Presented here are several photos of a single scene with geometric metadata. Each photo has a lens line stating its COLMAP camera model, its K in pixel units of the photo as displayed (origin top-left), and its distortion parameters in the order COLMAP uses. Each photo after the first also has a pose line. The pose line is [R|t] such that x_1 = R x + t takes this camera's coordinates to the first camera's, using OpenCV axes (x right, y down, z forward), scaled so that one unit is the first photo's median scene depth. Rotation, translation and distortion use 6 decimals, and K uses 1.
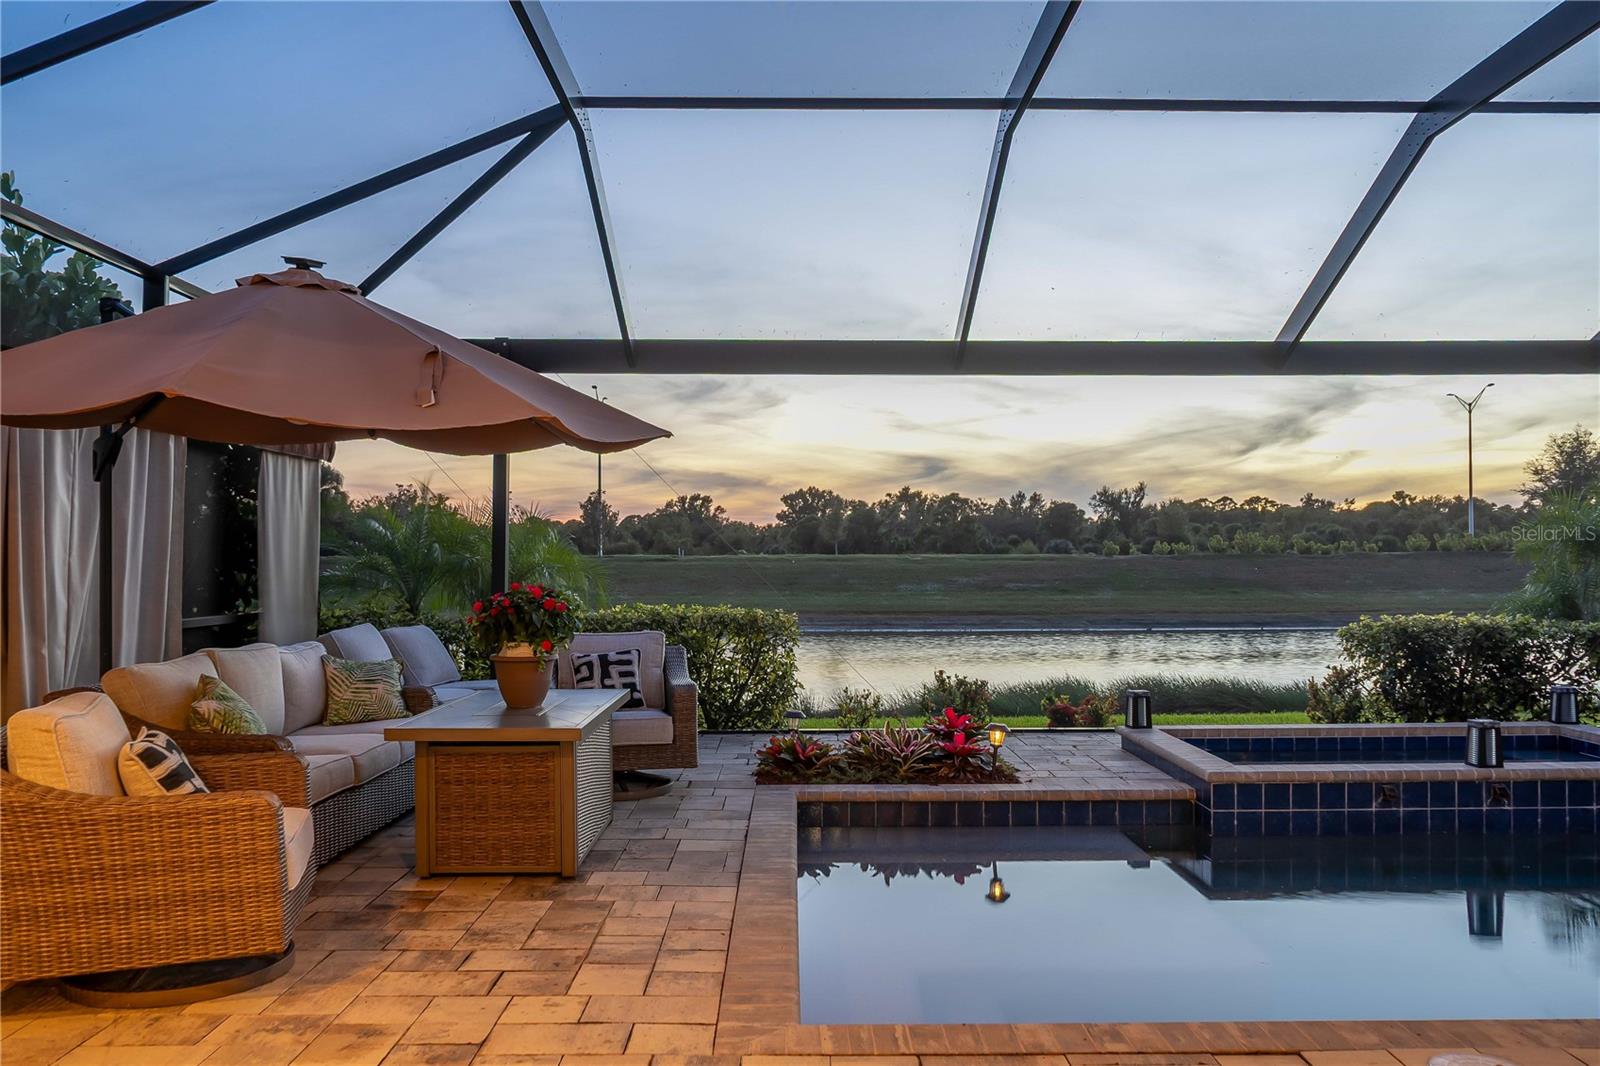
lens RADIAL K [[1286.2, 0, 784.6], [0, 1286.2, 535.4], [0, 0, 1]] dist [-0.024318, -0.000836]
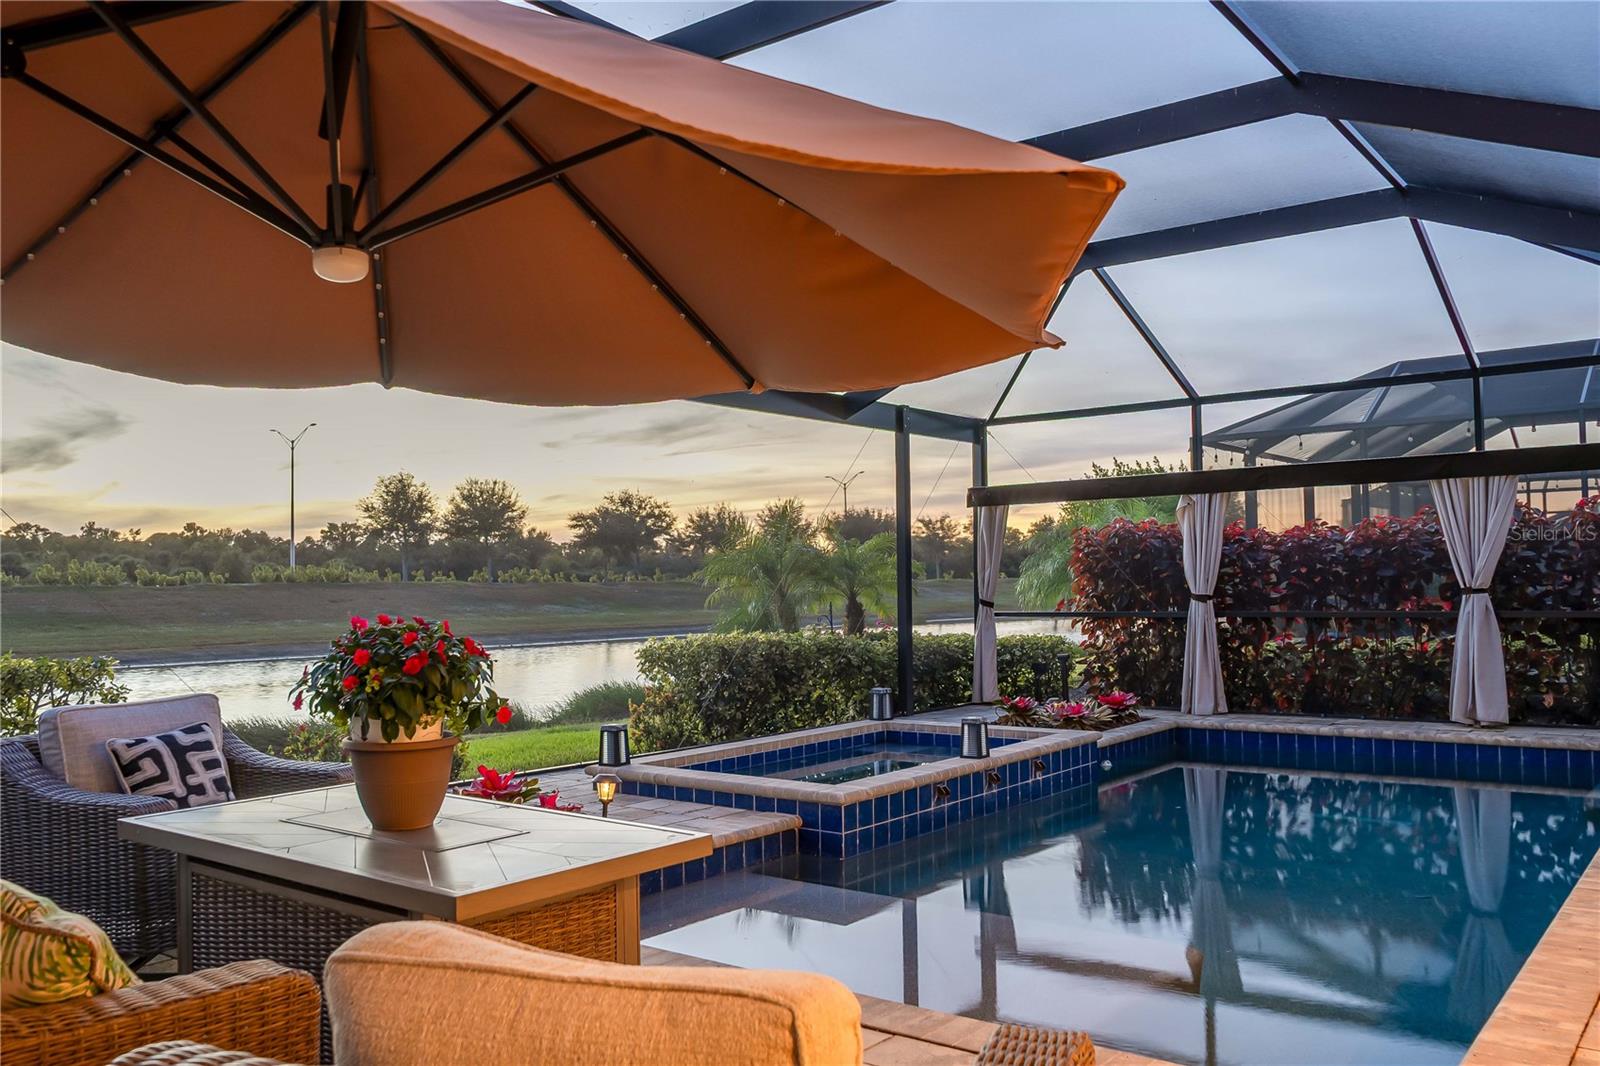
lens RADIAL K [[1279.6, 0, 813.1], [0, 1279.6, 534.9], [0, 0, 1]] dist [-0.022609, 0.000465]
pose [[0.598301, 0.027018, 0.800815, -0.053643], [-0.005900, 0.999553, -0.029314, 0.001719], [-0.801249, 0.012814, 0.598193, 0.048875]]
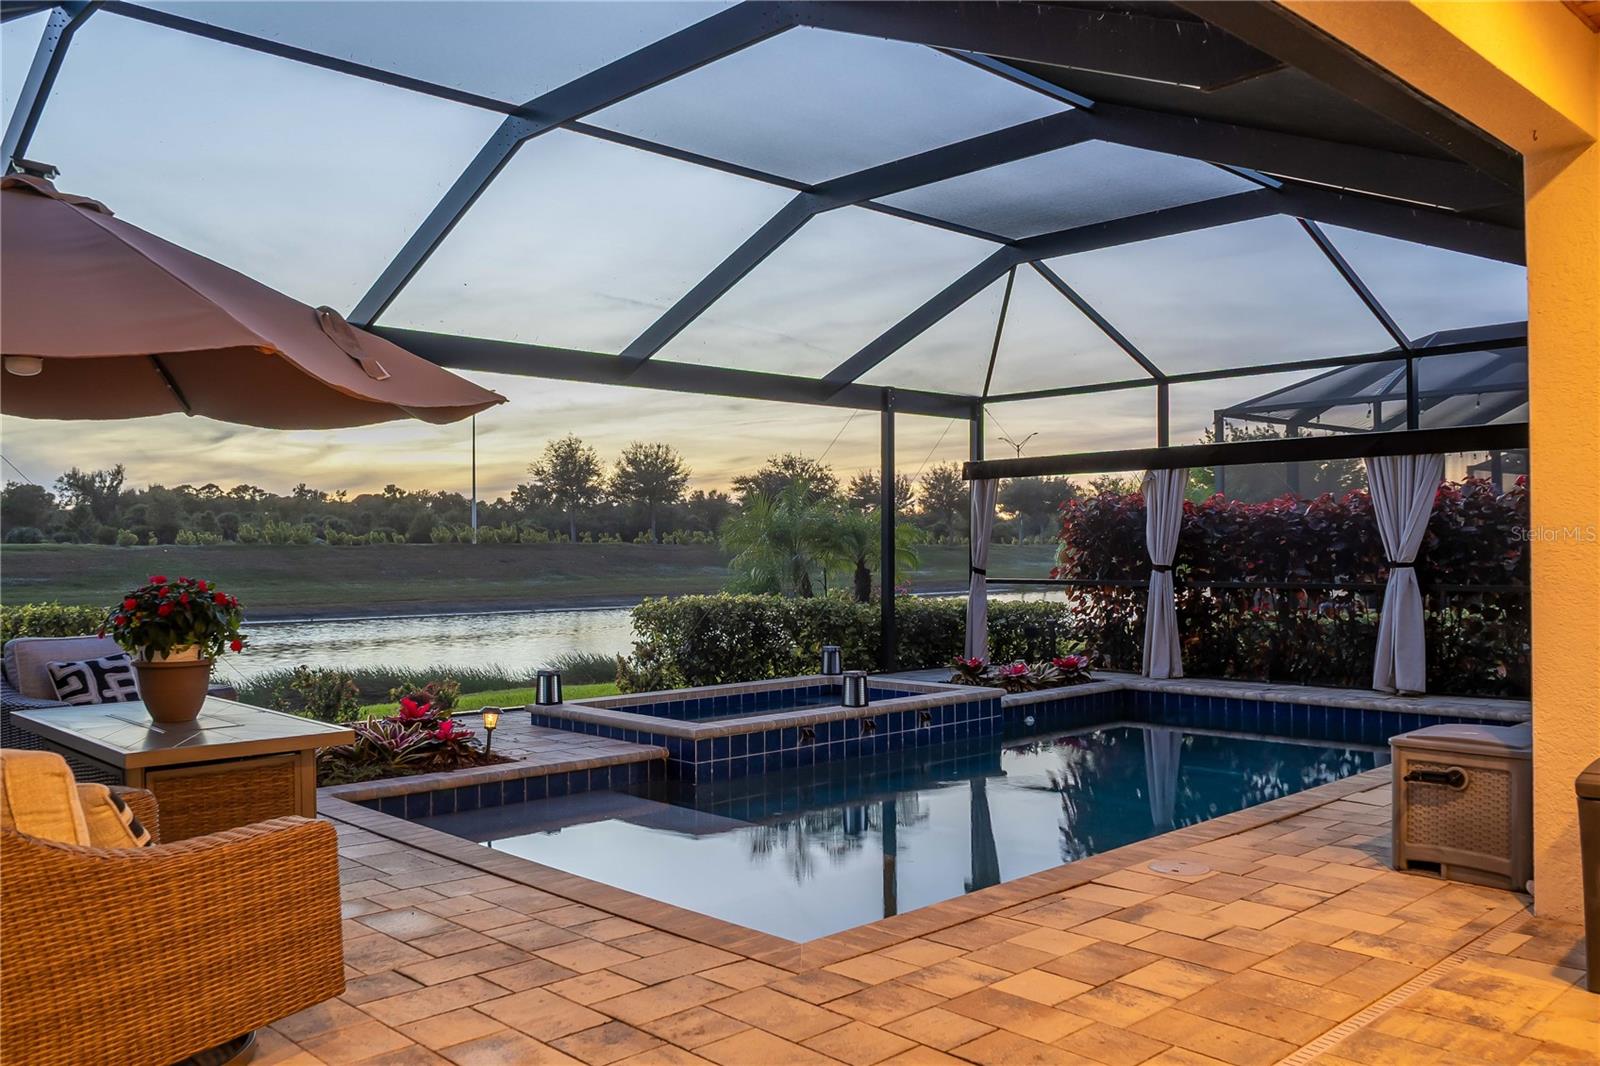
lens RADIAL K [[1308.2, 0, 818.7], [0, 1308.2, 538.7], [0, 0, 1]] dist [-0.031830, 0.016398]
pose [[0.708456, 0.006270, 0.705727, -0.048995], [-0.013084, 0.999905, 0.004251, 0.000396], [-0.705634, -0.012246, 0.708471, 0.008915]]
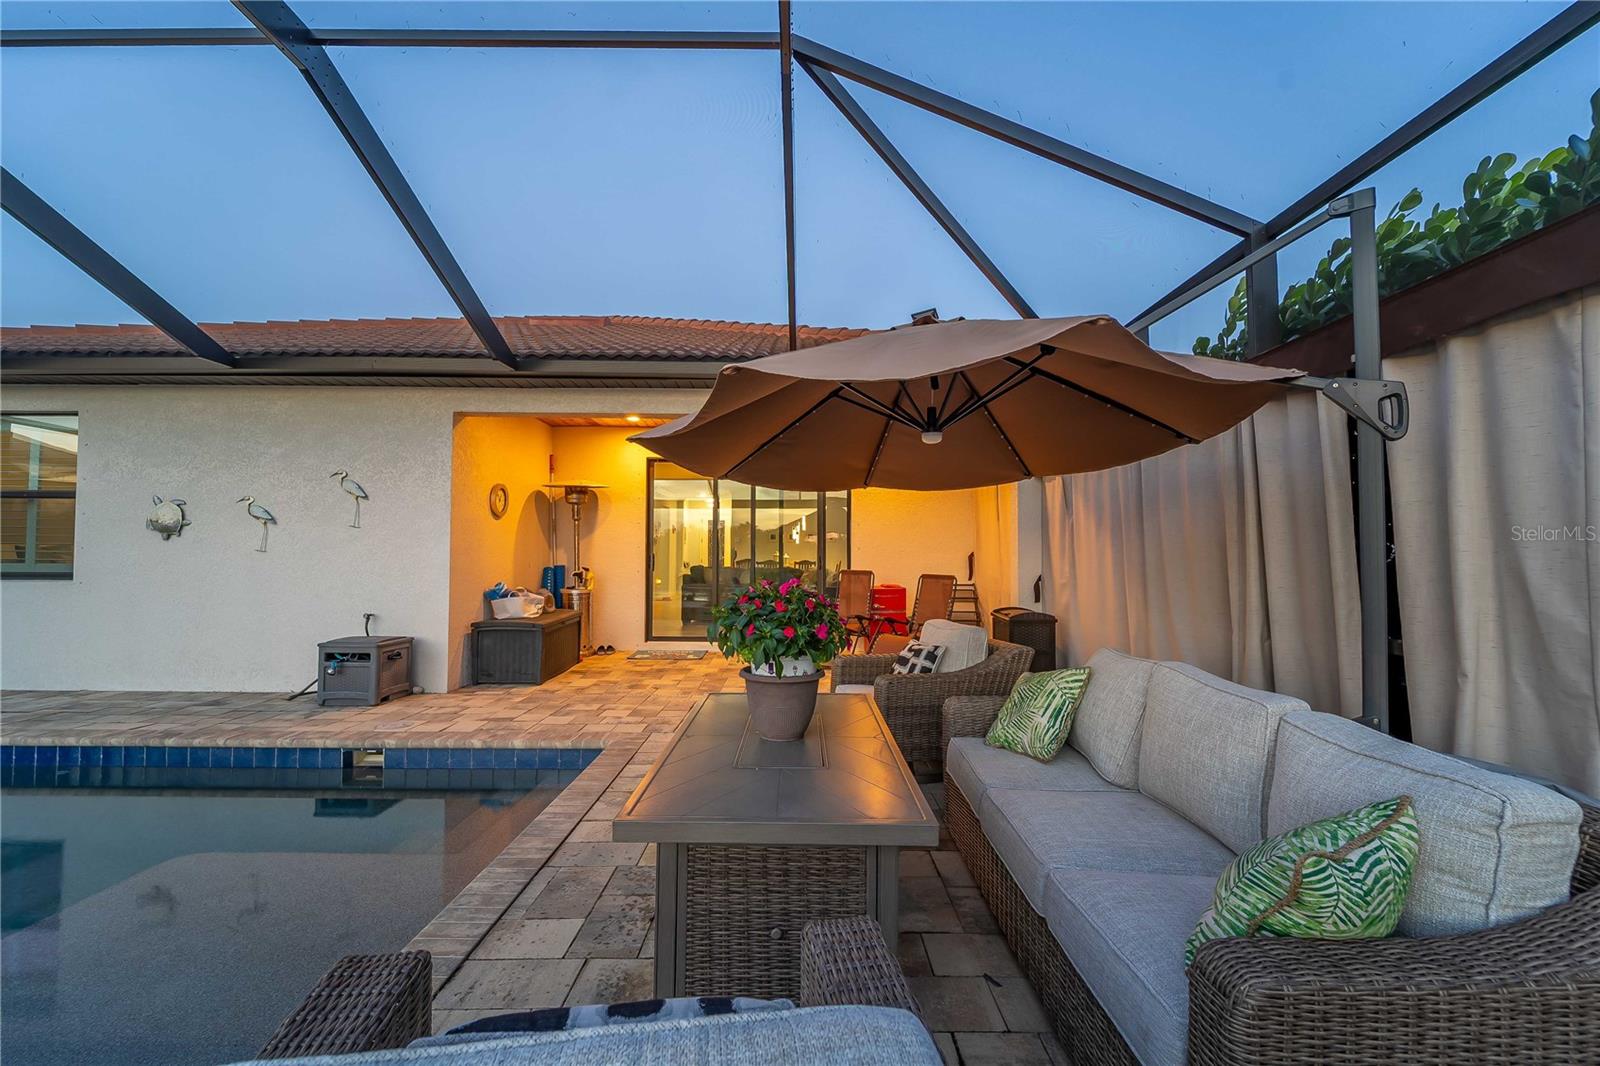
lens RADIAL K [[641.6, 0, 800.6], [0, 641.6, 542.0], [0, 0, 1]] dist [-0.001752, -0.000441]
pose [[-0.999818, 0.000035, -0.019061, -0.019900], [0.001026, 0.998649, -0.051960, 0.003752], [0.019034, -0.051970, -0.998467, 0.132848]]
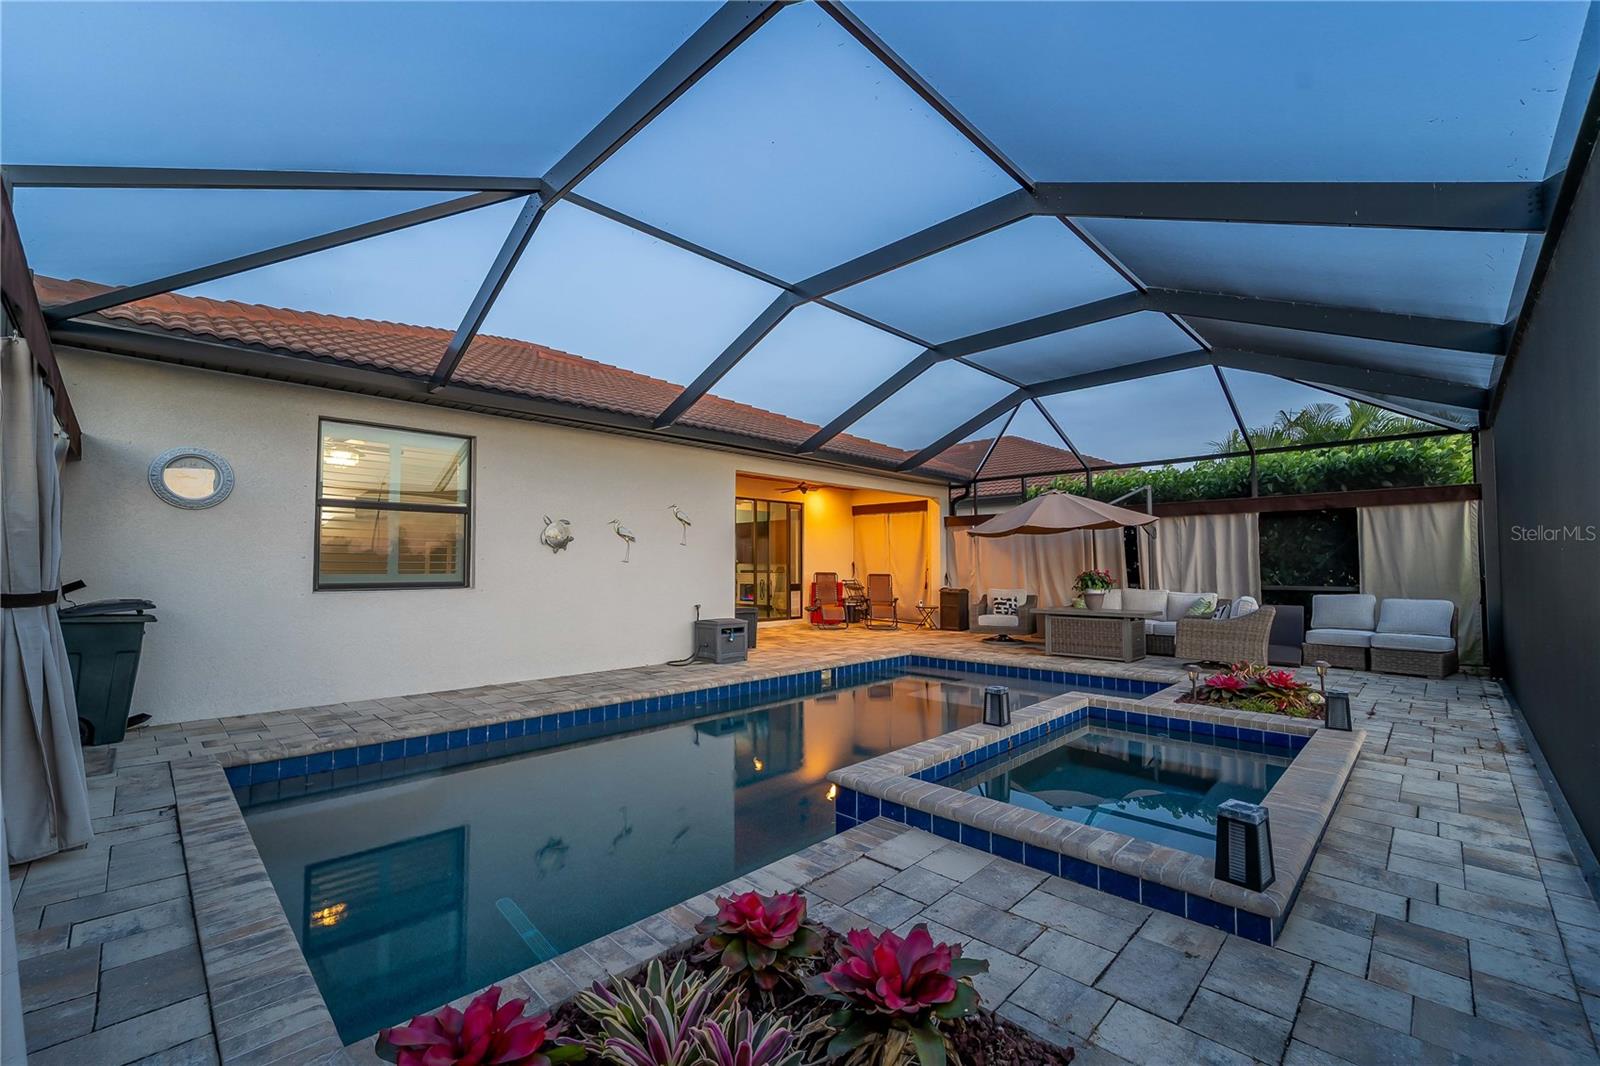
lens RADIAL K [[657.0, 0, 800.9], [0, 657.0, 542.8], [0, 0, 1]] dist [-0.001998, -0.000676]
pose [[-0.694030, -0.019178, -0.719691, 0.129992], [0.023046, 0.998541, -0.048833, 0.003435], [0.719577, -0.050478, -0.692575, 0.150730]]
